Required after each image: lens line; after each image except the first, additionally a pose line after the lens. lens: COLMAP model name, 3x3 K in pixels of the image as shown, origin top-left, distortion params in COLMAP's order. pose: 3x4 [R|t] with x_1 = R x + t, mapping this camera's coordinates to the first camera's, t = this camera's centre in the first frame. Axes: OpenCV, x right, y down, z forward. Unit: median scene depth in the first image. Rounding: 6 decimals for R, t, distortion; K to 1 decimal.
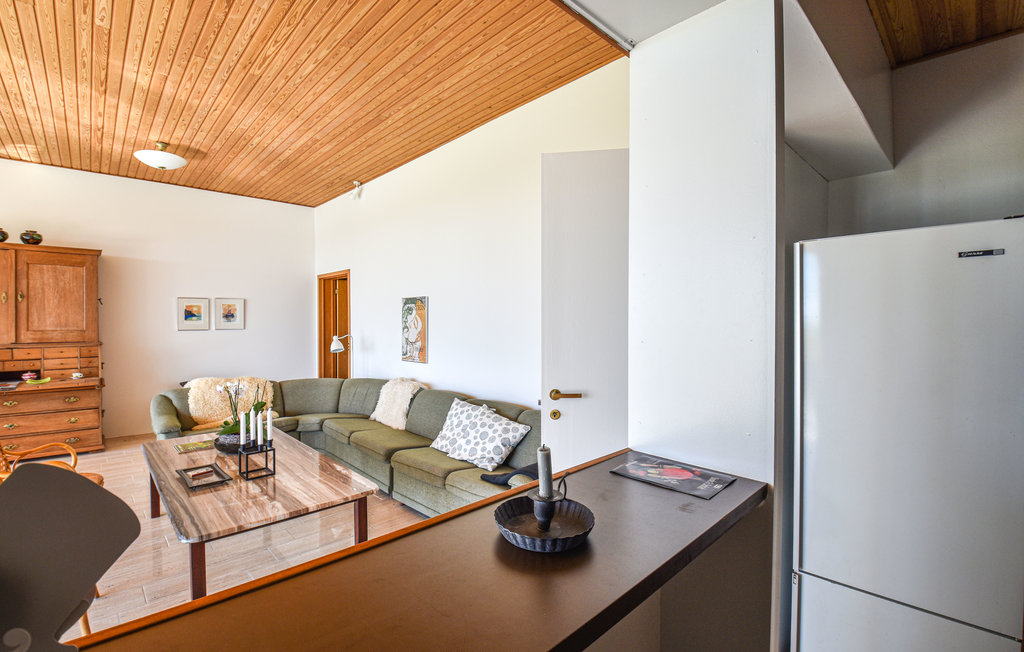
lens RADIAL K [[454.0, 0, 512.0], [0, 454.0, 326.0], [0, 0, 1]] dist [0.001899, -0.018085]
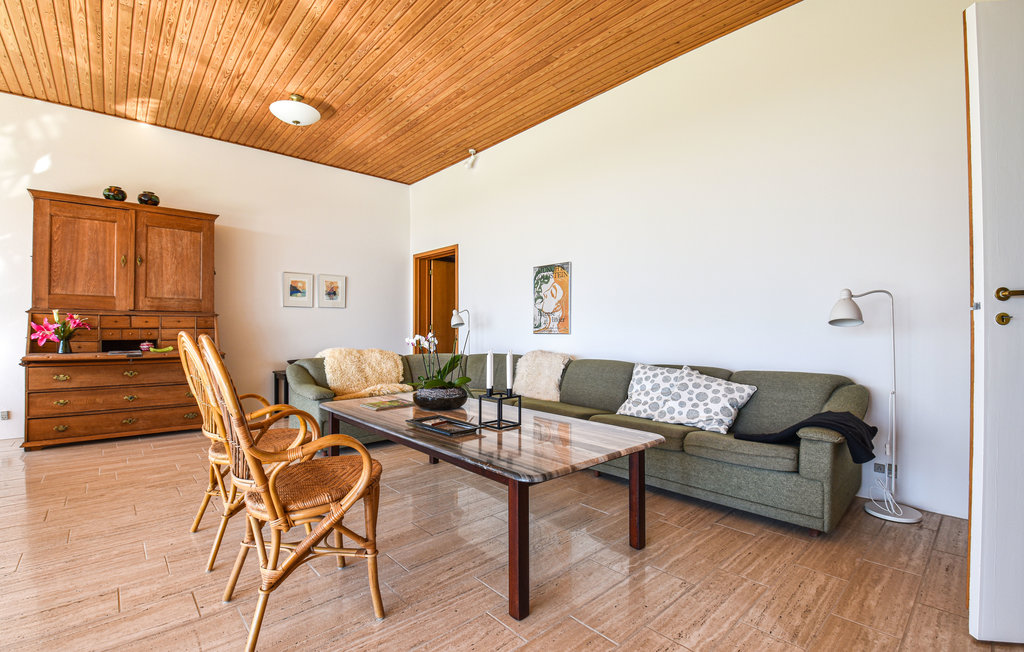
lens RADIAL K [[449.8, 0, 512.0], [0, 449.8, 326.0], [0, 0, 1]] dist [0.030225, -0.045471]
pose [[0.999597, 0.000245, -0.028398, -0.292441], [-0.000722, 0.999859, -0.016786, 0.085390], [0.028390, 0.016800, 0.999456, 0.076390]]
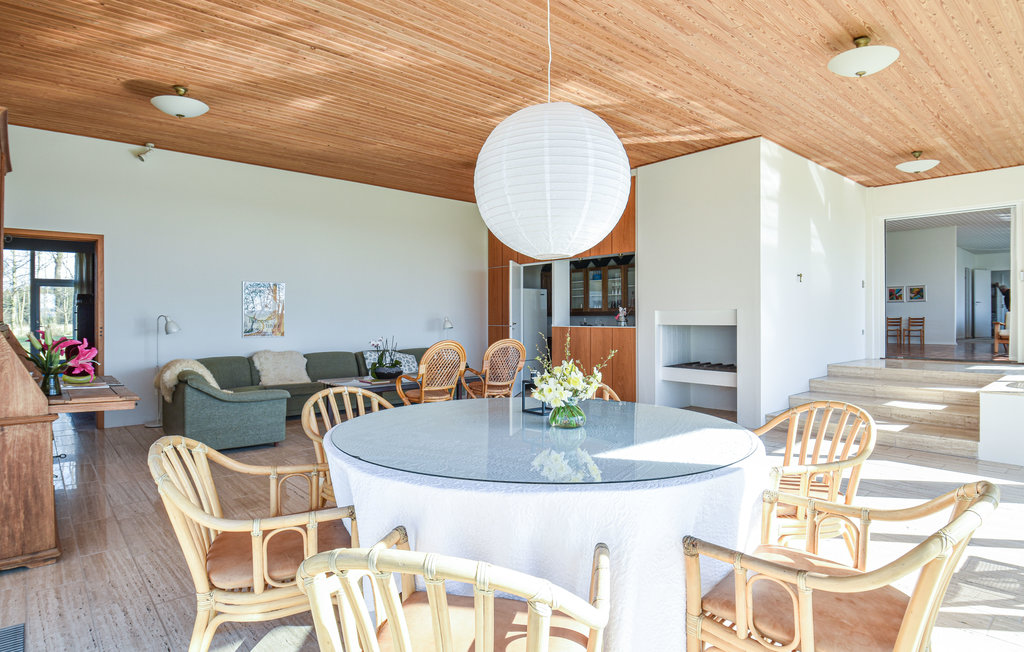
lens RADIAL K [[574.9, 0, 512.0], [0, 574.9, 326.0], [0, 0, 1]] dist [0.000723, -0.000082]
pose [[0.039583, -0.003635, 0.999210, -1.836186], [0.012228, 0.999920, 0.003153, 0.057413], [-0.999141, 0.012094, 0.039624, 0.317819]]
